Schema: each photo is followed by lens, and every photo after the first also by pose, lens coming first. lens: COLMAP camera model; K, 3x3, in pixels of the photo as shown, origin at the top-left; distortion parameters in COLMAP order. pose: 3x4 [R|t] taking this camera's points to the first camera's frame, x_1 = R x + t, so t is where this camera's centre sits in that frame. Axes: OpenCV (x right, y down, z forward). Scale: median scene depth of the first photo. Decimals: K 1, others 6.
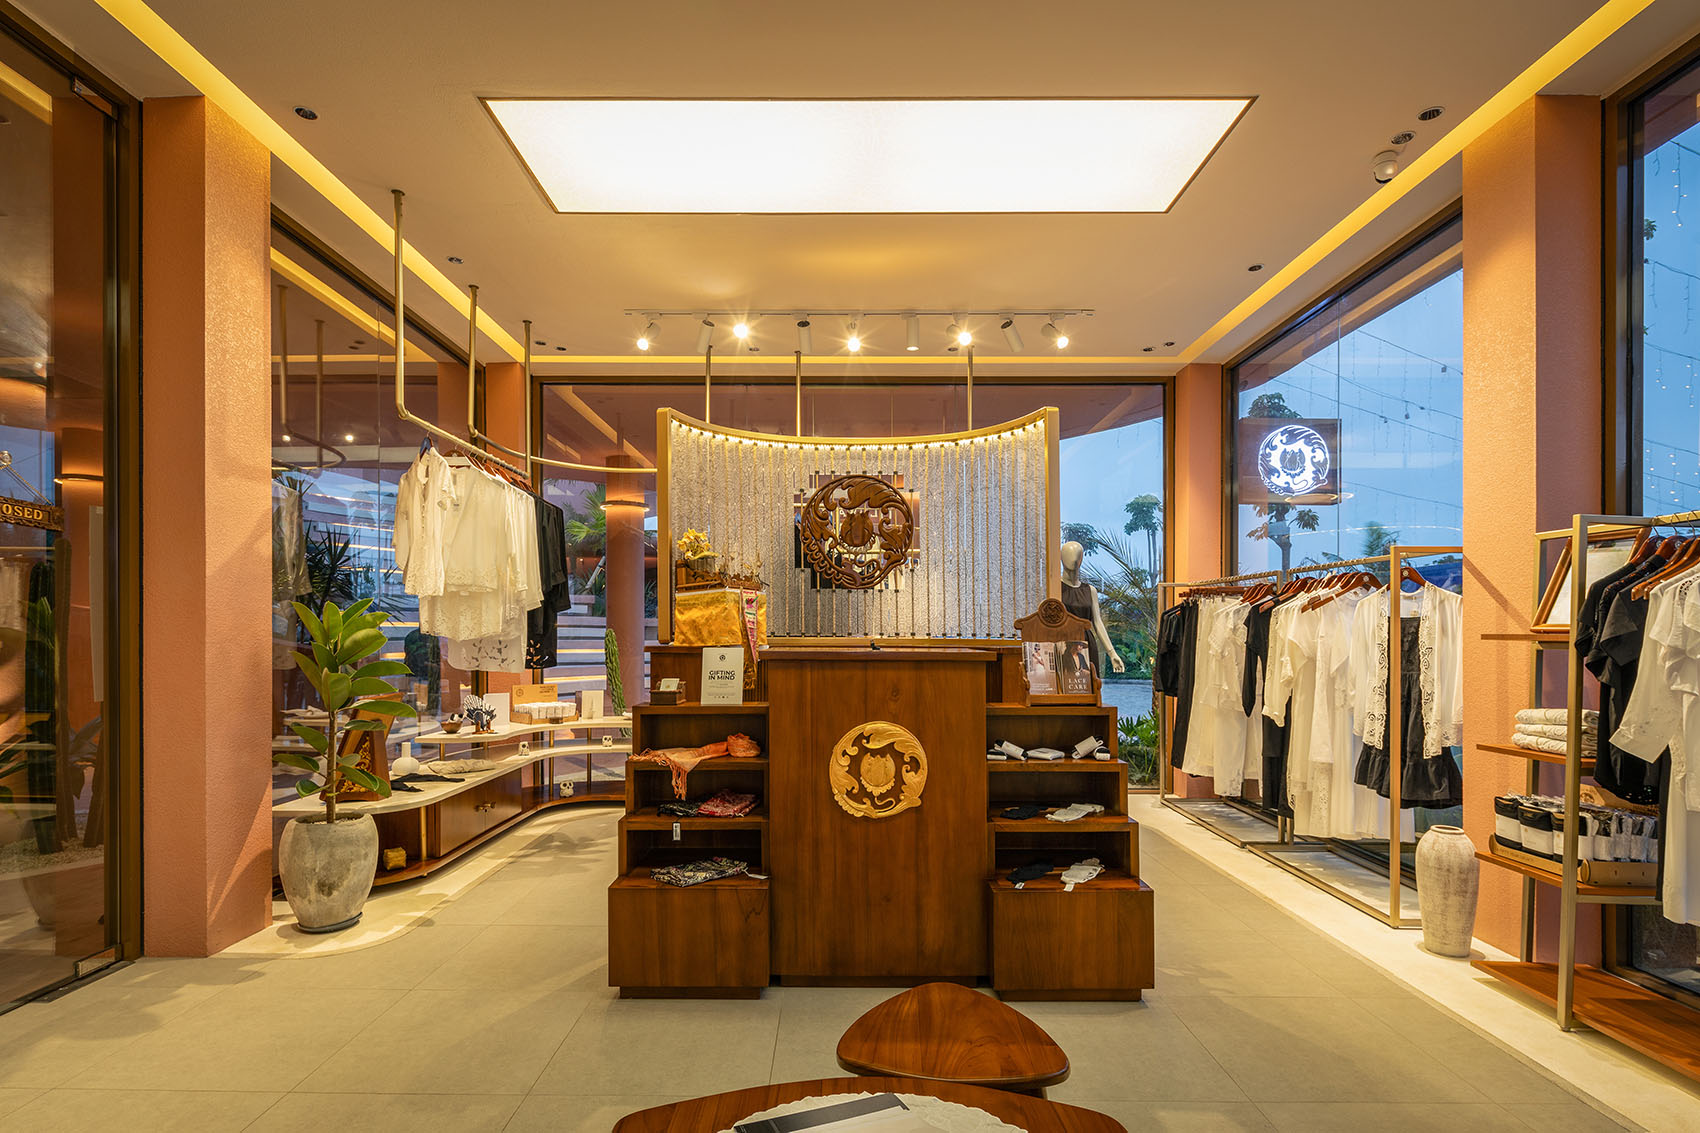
lens RADIAL K [[835.5, 0, 841.9], [0, 835.5, 629.2], [0, 0, 1]] dist [0.017607, -0.008651]
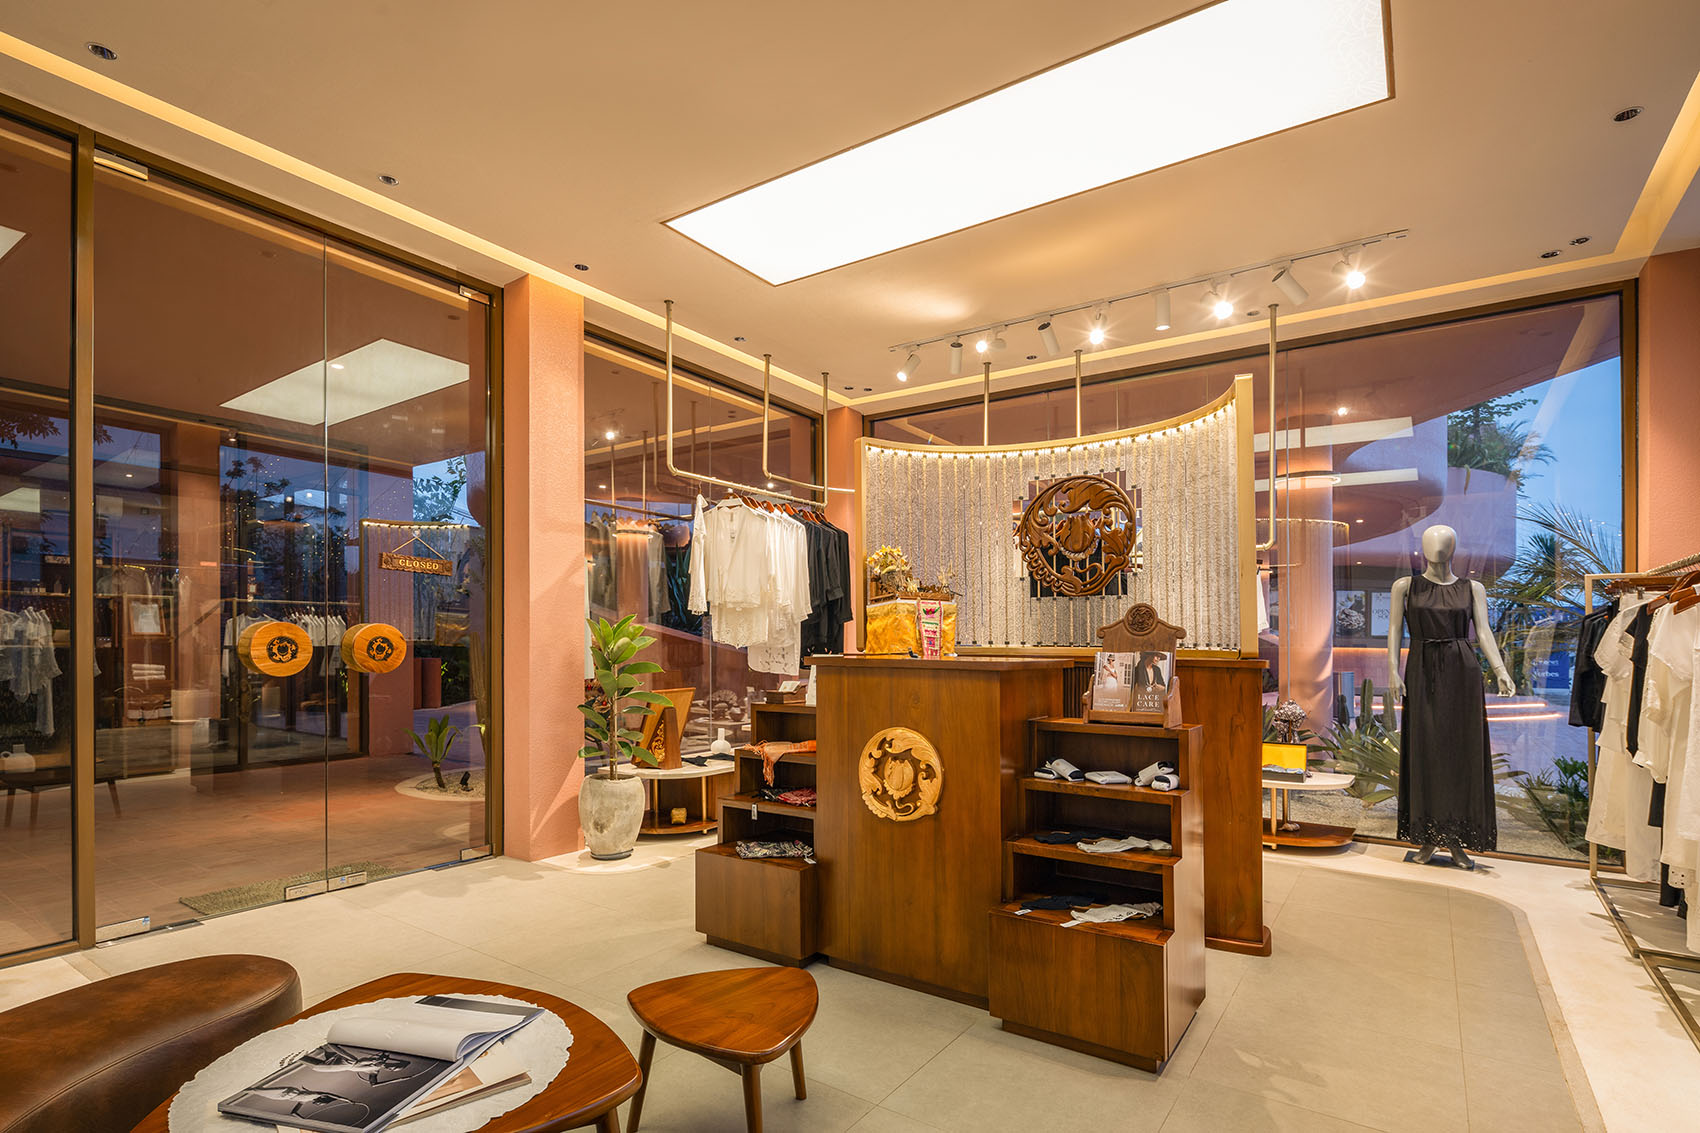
lens RADIAL K [[834.9, 0, 851.4], [0, 834.9, 638.1], [0, 0, 1]] dist [0.017393, -0.009245]
pose [[0.827334, 0.000163, -0.561711, 0.527942], [-0.001828, 0.999995, -0.002403, 0.003210], [0.561708, 0.003015, 0.827330, 0.109399]]
